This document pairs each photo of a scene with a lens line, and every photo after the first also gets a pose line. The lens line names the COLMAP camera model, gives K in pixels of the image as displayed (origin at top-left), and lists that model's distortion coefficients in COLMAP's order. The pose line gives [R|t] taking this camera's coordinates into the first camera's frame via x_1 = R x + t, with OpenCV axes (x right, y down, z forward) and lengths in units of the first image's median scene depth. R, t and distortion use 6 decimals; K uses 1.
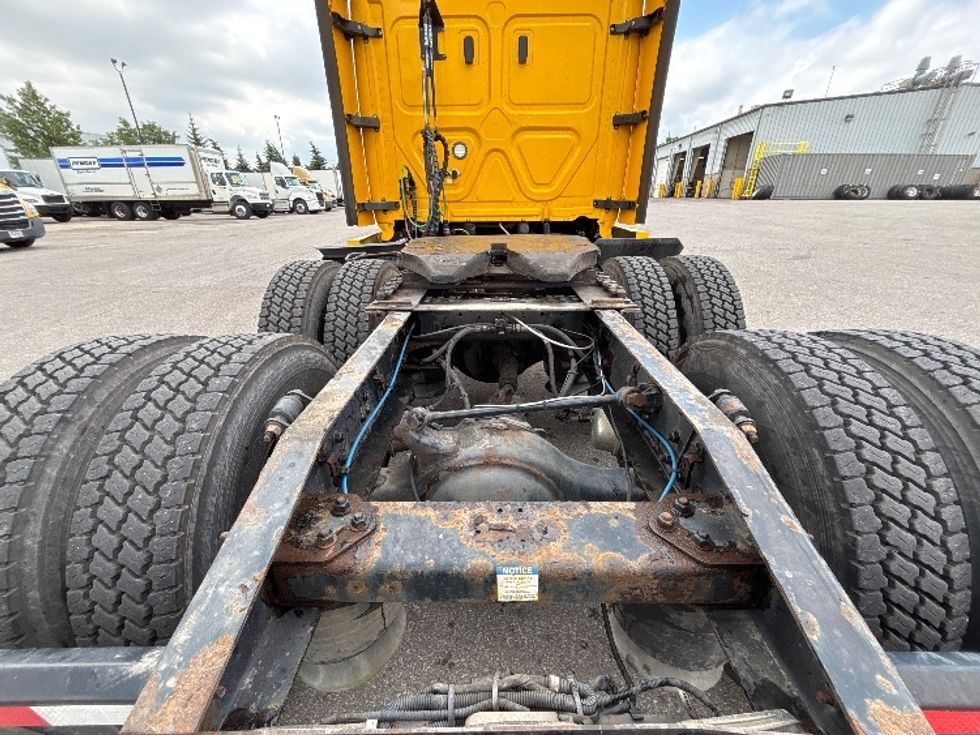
lens RADIAL K [[401.6, 0, 492.4], [0, 401.6, 372.6], [0, 0, 1]] dist [-0.002272, -0.001343]
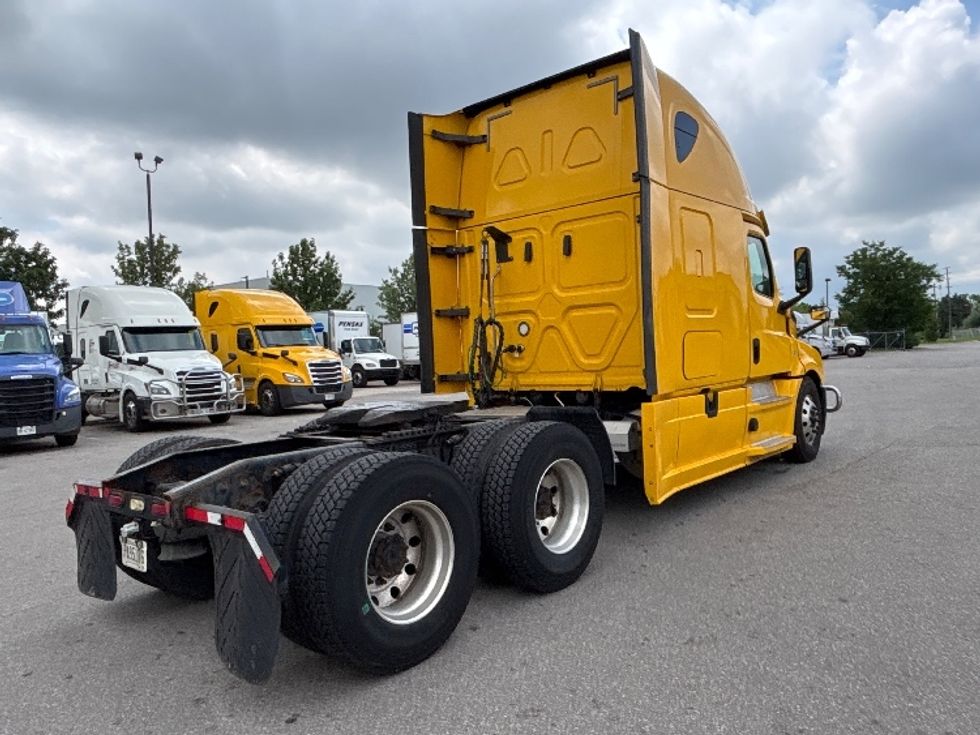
lens RADIAL K [[696.1, 0, 484.5], [0, 696.1, 373.8], [0, 0, 1]] dist [0.010909, -0.010023]
pose [[0.767658, -0.010047, -0.640781, 1.000850], [-0.225651, 0.931607, -0.284938, 0.110693], [0.599819, 0.363328, 0.712888, -0.338999]]
